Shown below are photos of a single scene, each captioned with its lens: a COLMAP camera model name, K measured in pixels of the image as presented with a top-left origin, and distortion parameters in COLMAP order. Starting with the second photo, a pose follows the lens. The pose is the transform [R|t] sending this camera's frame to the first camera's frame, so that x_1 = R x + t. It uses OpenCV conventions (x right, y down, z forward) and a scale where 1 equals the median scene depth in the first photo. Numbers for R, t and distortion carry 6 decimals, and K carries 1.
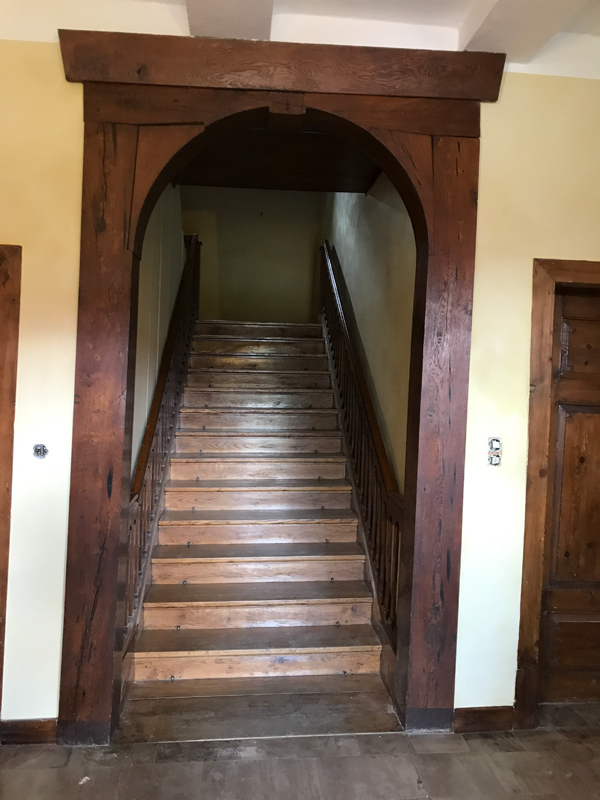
lens RADIAL K [[671.6, 0, 296.3], [0, 671.6, 402.4], [0, 0, 1]] dist [-0.014393, 0.010442]
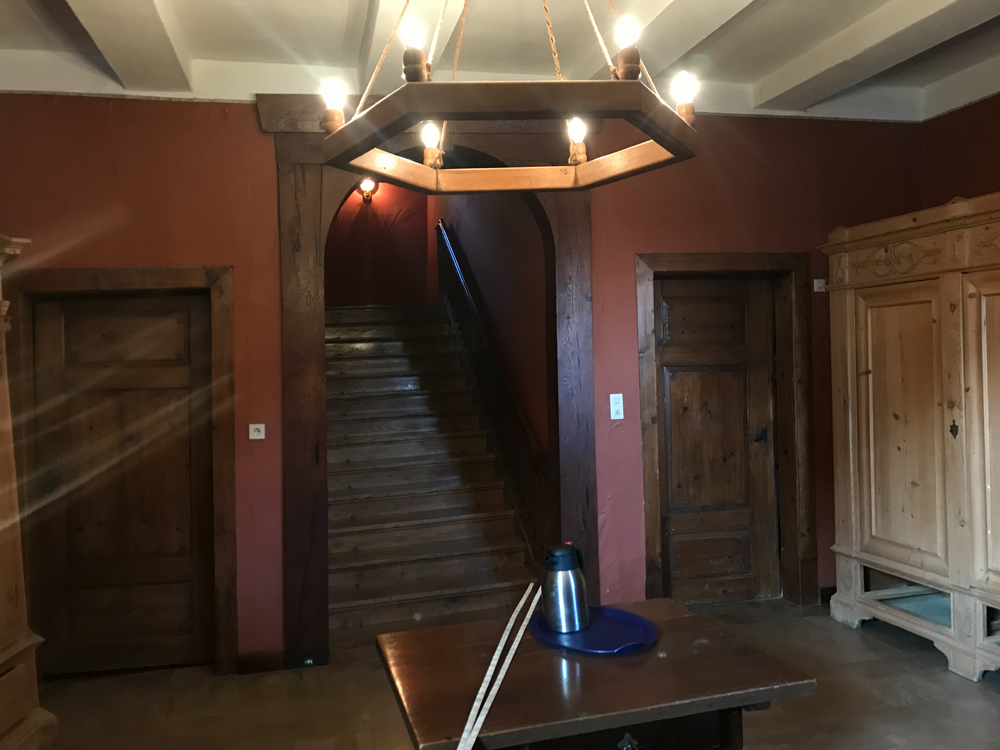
lens RADIAL K [[839.5, 0, 501.8], [0, 839.5, 371.7], [0, 0, 1]] dist [-0.014393, 0.010442]
pose [[0.987677, -0.065696, 0.142053, -0.137104], [0.068272, 0.997578, -0.013330, 0.013344], [-0.140833, 0.022864, 0.989769, -0.530946]]
